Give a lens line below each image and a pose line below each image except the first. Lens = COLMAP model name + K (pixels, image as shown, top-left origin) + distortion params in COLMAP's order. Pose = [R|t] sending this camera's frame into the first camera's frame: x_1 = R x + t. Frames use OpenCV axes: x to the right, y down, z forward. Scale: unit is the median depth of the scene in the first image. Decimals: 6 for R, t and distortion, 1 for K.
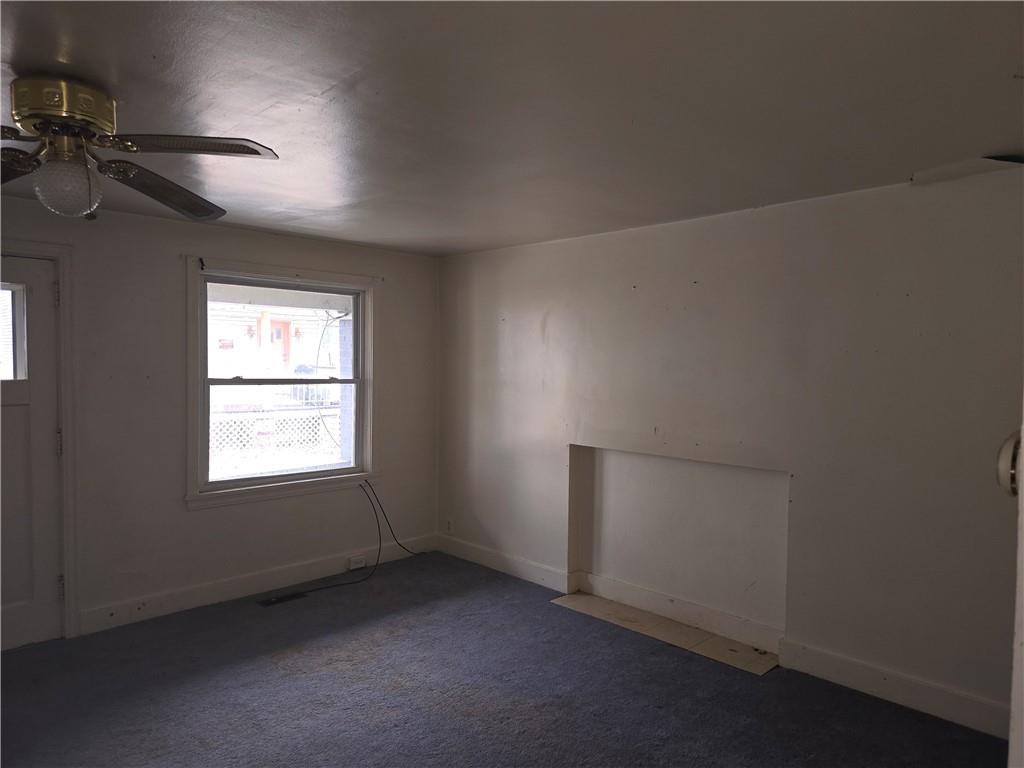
lens RADIAL K [[685.6, 0, 523.9], [0, 685.6, 389.9], [0, 0, 1]] dist [0.058889, -0.047442]
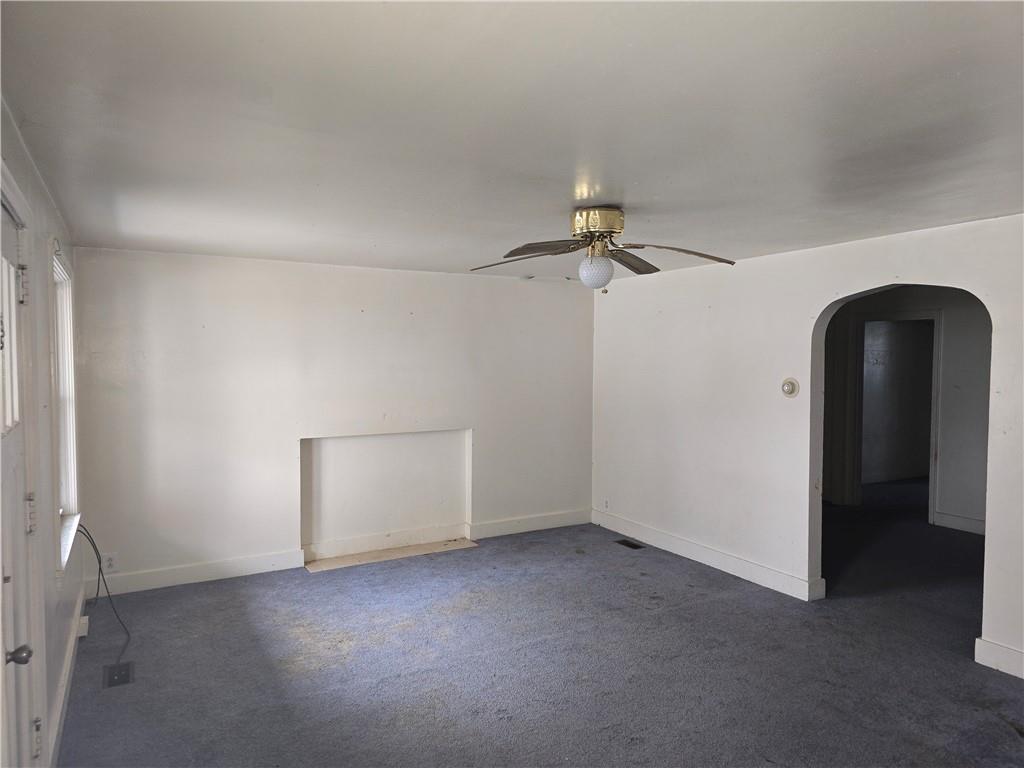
lens RADIAL K [[685.6, 0, 523.9], [0, 685.6, 389.9], [0, 0, 1]] dist [0.058889, -0.047442]
pose [[0.266814, -0.059165, 0.961930, -1.237619], [0.050531, 0.997600, 0.047343, -0.051436], [-0.962423, 0.035976, 0.269163, 0.407849]]
